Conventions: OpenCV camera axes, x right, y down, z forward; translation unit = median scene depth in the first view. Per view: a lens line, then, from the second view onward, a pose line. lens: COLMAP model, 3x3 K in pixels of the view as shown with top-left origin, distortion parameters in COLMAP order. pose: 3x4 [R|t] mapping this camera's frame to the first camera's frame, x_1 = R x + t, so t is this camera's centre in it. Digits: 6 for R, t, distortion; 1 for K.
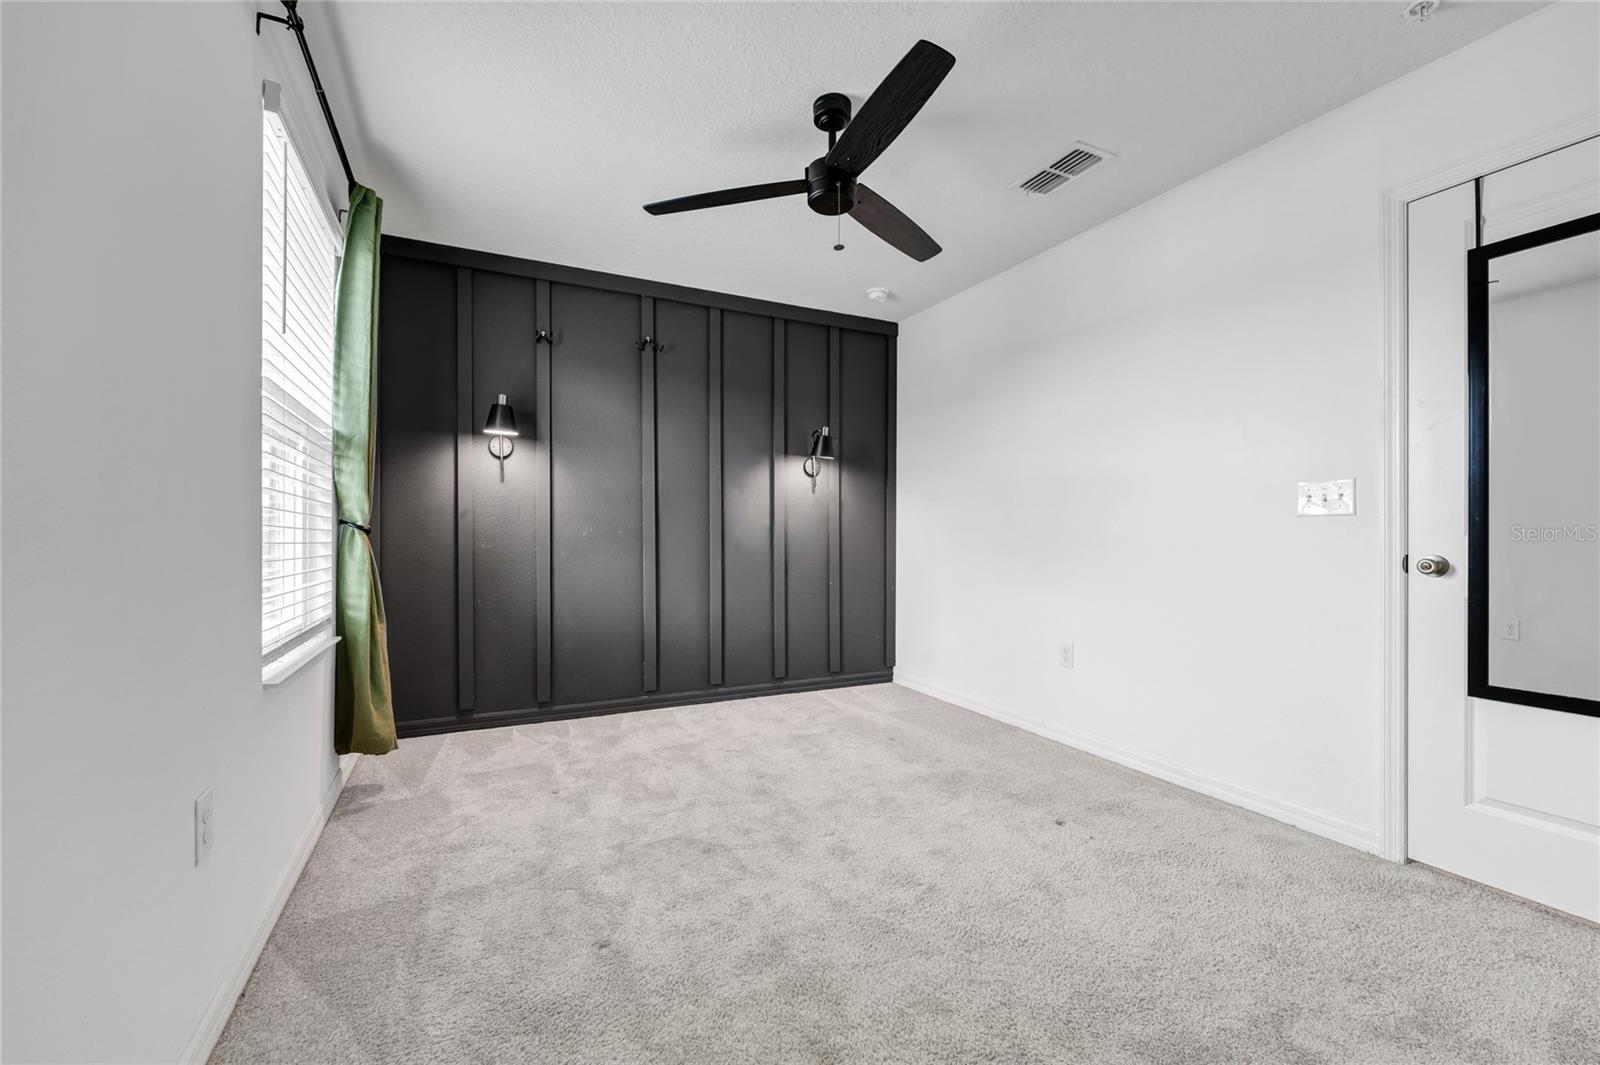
lens RADIAL K [[655.1, 0, 804.4], [0, 655.1, 533.2], [0, 0, 1]] dist [-0.000645, -0.000593]
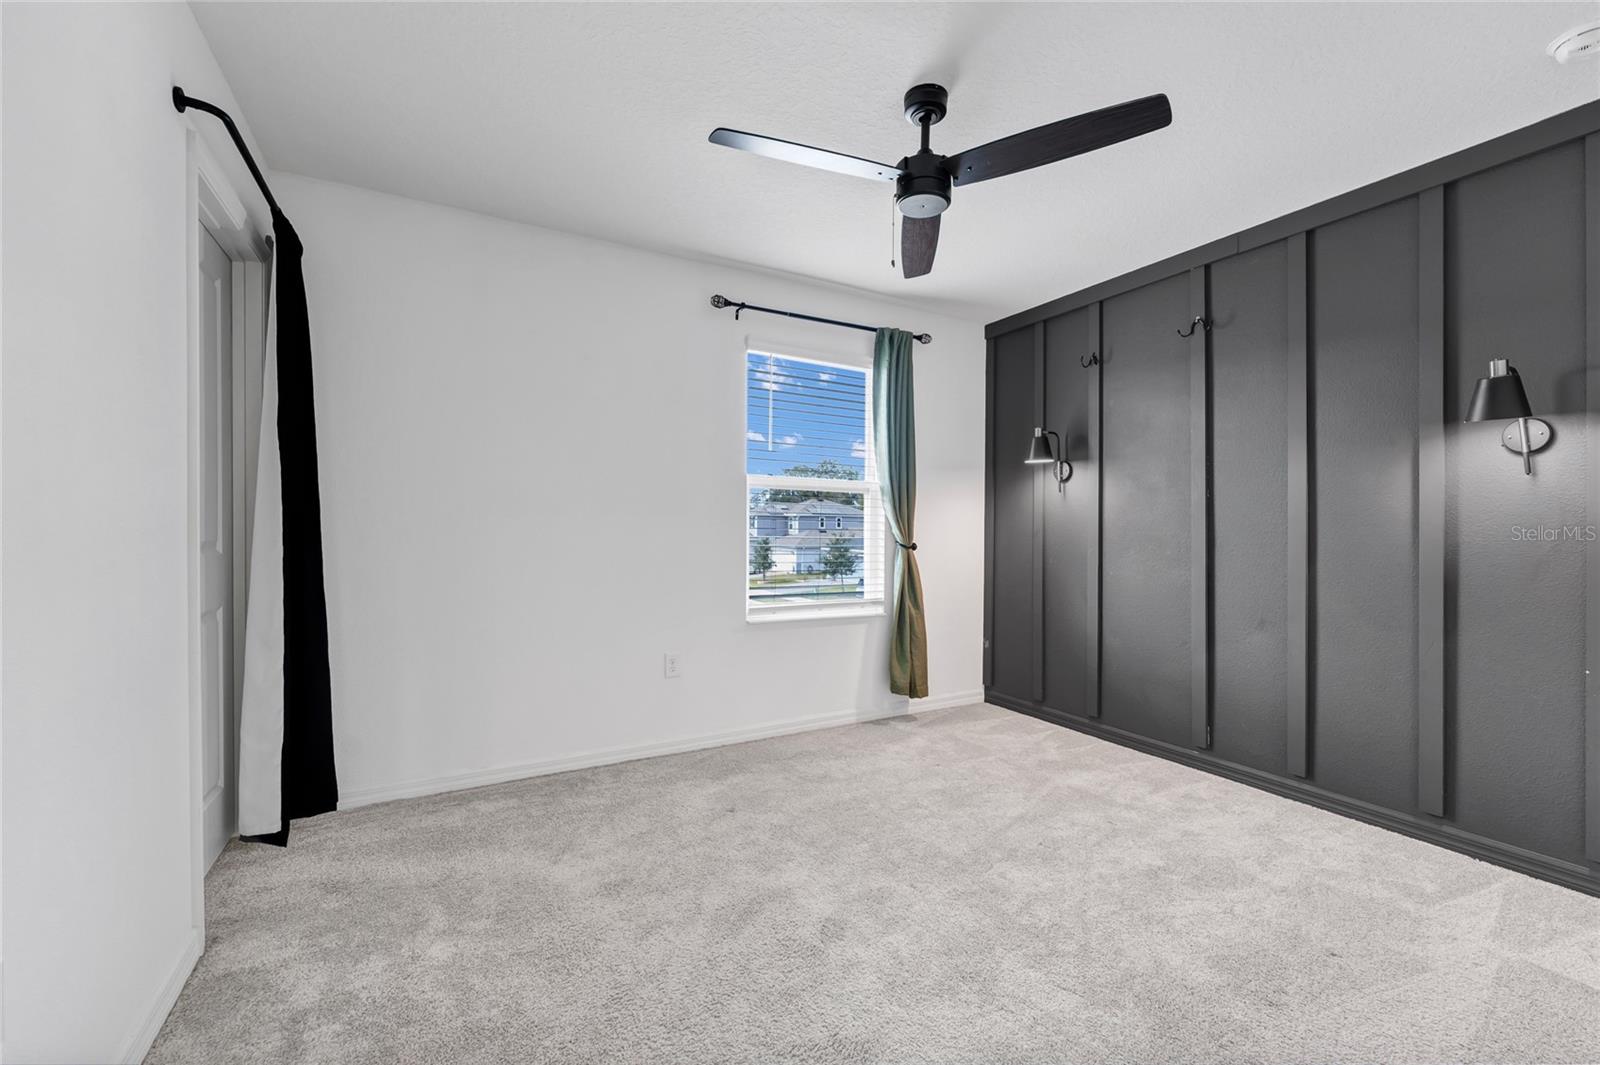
lens RADIAL K [[655.1, 0, 804.4], [0, 655.1, 533.2], [0, 0, 1]] dist [-0.000645, -0.000593]
pose [[0.045843, 0.003327, -0.998943, 0.651165], [-0.003883, 0.999987, 0.003152, -0.032091], [0.998941, 0.003734, 0.045855, 0.543049]]
